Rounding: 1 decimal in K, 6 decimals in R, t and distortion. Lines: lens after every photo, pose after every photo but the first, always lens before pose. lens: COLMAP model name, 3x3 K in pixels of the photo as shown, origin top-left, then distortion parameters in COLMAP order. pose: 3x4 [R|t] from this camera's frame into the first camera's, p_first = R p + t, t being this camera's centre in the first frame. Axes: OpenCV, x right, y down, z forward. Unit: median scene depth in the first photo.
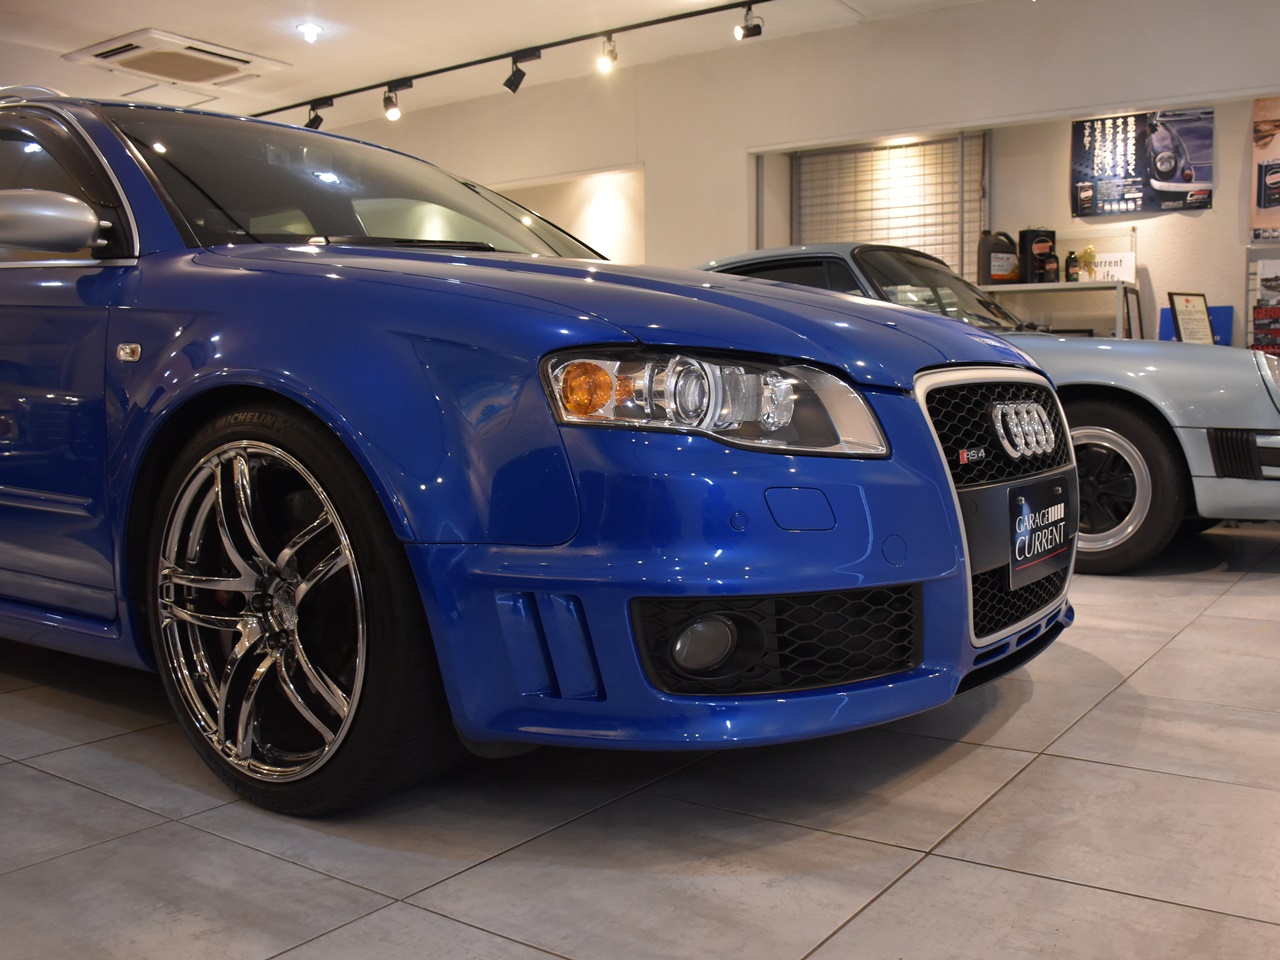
lens RADIAL K [[1192.8, 0, 702.9], [0, 1192.8, 473.8], [0, 0, 1]] dist [-0.116954, 0.000000]
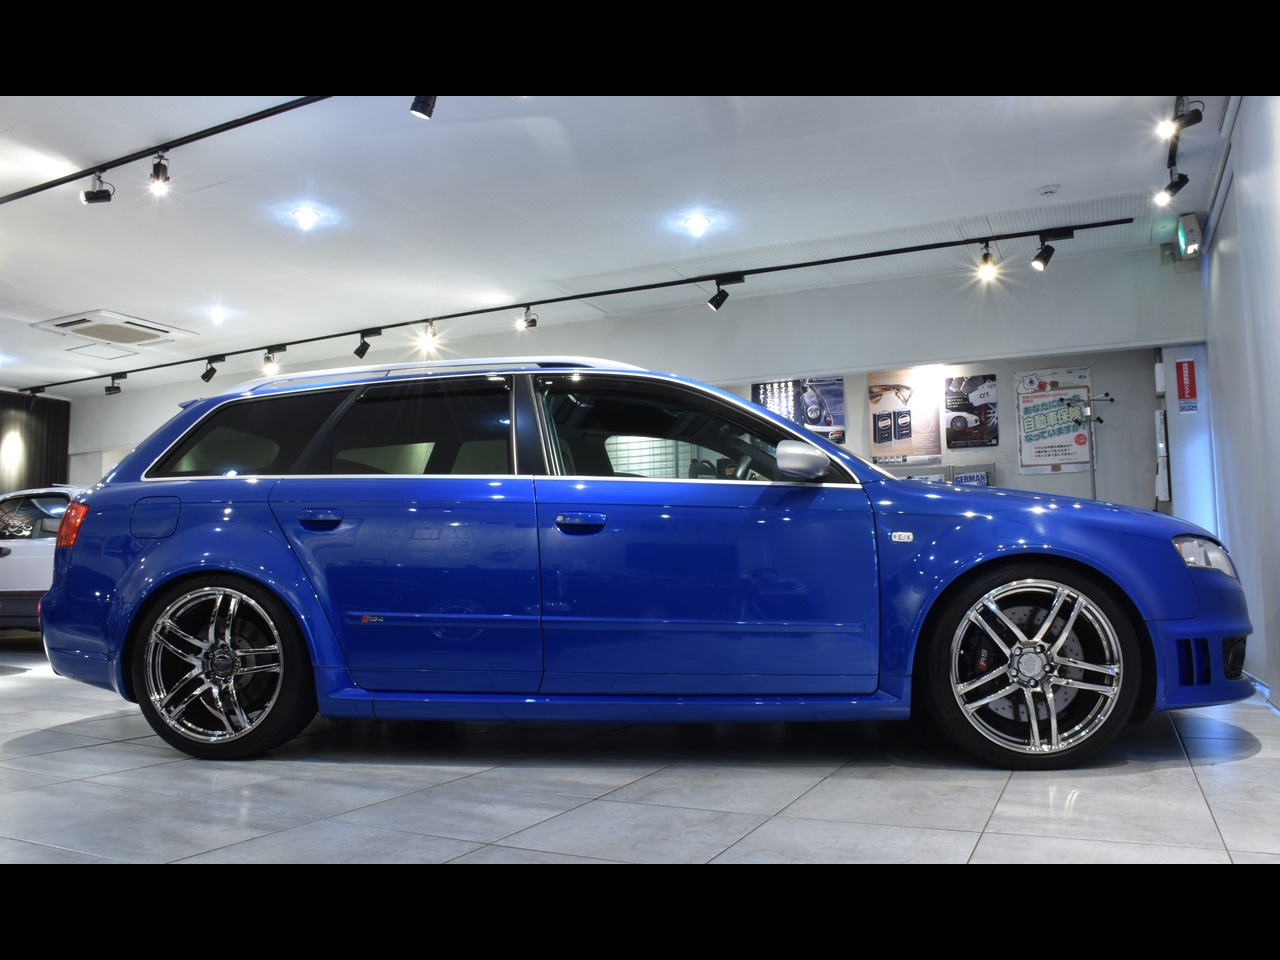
lens RADIAL K [[1023.3, 0, 631.6], [0, 1023.3, 484.1], [0, 0, 1]] dist [-0.102610, 0.022941]
pose [[0.992641, 0.004309, 0.121018, 0.014622], [0.015276, 0.986928, -0.160439, 0.024830], [-0.120127, 0.161107, 0.979599, -0.222932]]
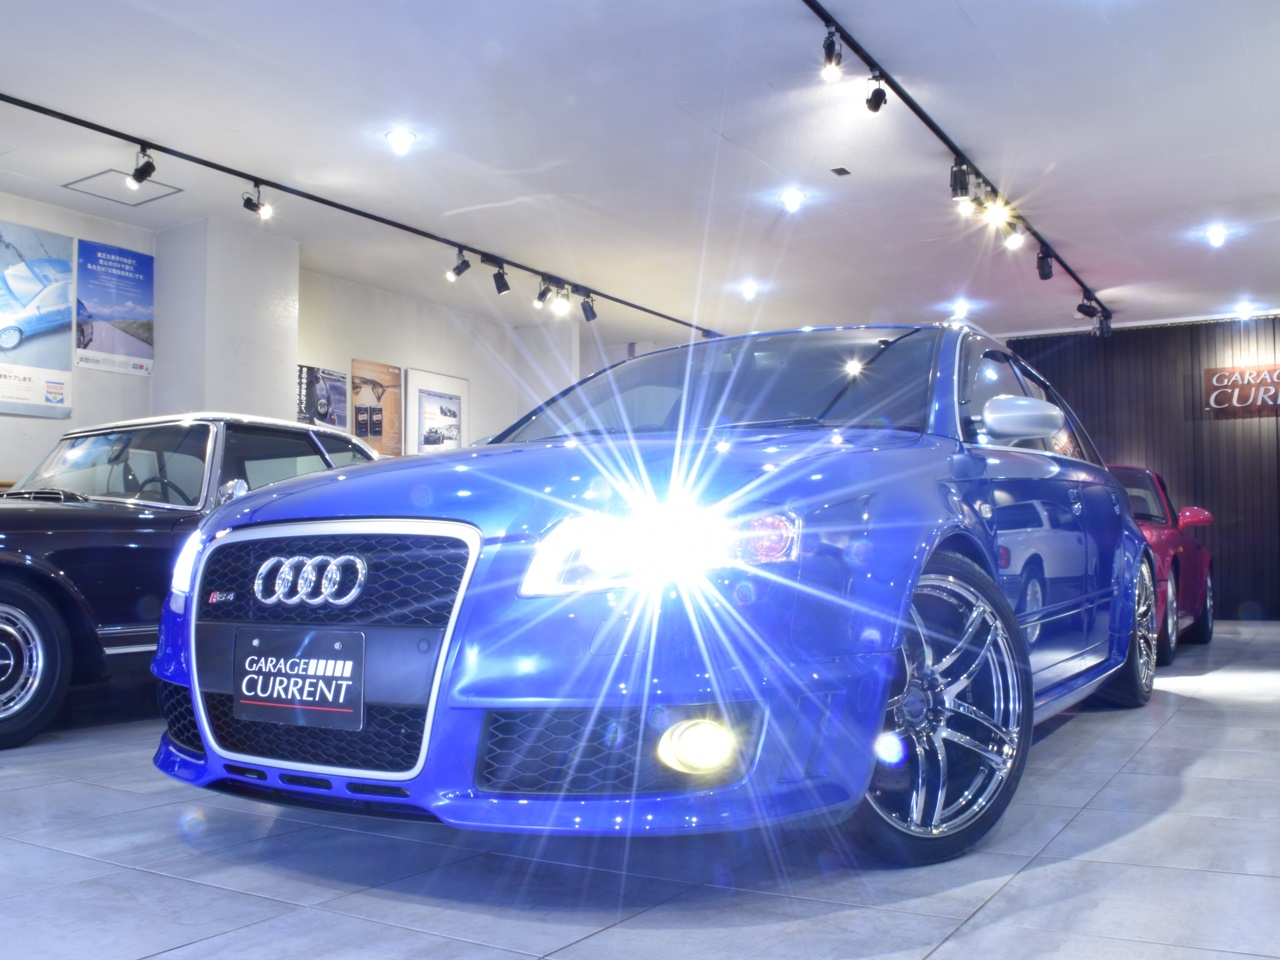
lens RADIAL K [[1192.8, 0, 641.6], [0, 1192.8, 529.7], [0, 0, 1]] dist [-0.116954, 0.000000]
pose [[0.037155, -0.021483, -0.999079, 0.477458], [-0.065355, 0.997576, -0.023881, -0.028111], [0.997170, 0.066182, 0.035661, 0.451296]]
